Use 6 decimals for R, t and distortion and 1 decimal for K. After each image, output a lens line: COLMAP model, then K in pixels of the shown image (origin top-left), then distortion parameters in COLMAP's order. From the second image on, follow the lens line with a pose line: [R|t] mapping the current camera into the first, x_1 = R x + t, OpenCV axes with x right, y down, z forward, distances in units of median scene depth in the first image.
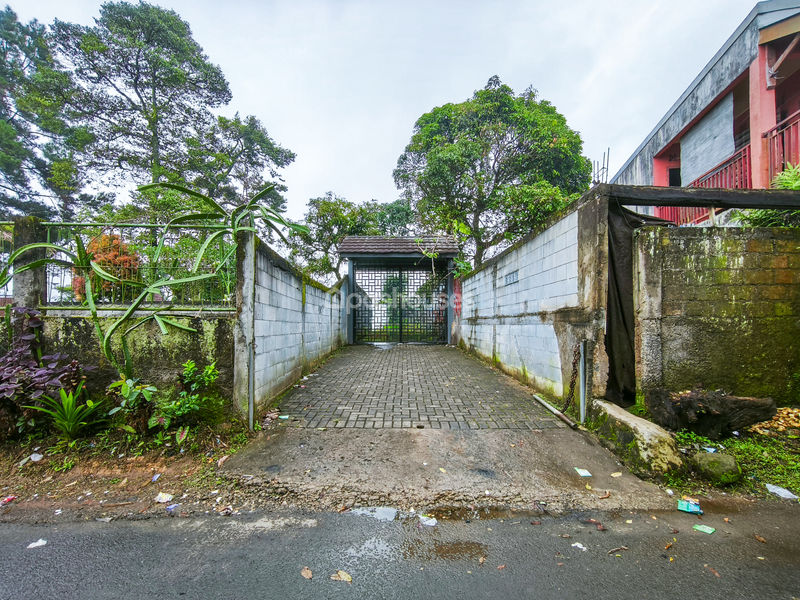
lens RADIAL K [[346.6, 0, 401.0], [0, 346.6, 321.4], [0, 0, 1]] dist [-0.000621, 0.001163]
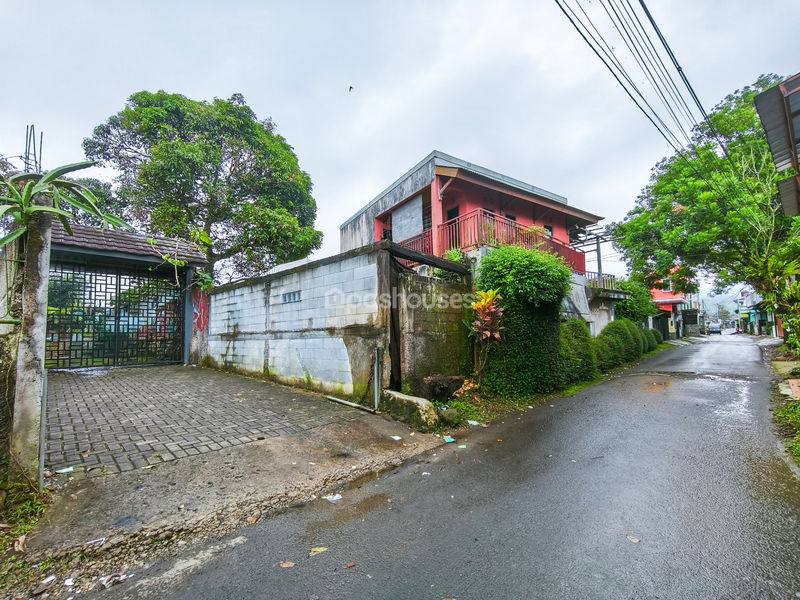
lens RADIAL K [[346.6, 0, 401.0], [0, 346.6, 321.4], [0, 0, 1]] dist [-0.000621, 0.001163]
pose [[0.678437, 0.021070, 0.734356, -0.292540], [0.012966, 0.999090, -0.040643, 0.002888], [-0.734544, 0.037095, 0.677547, -0.011508]]
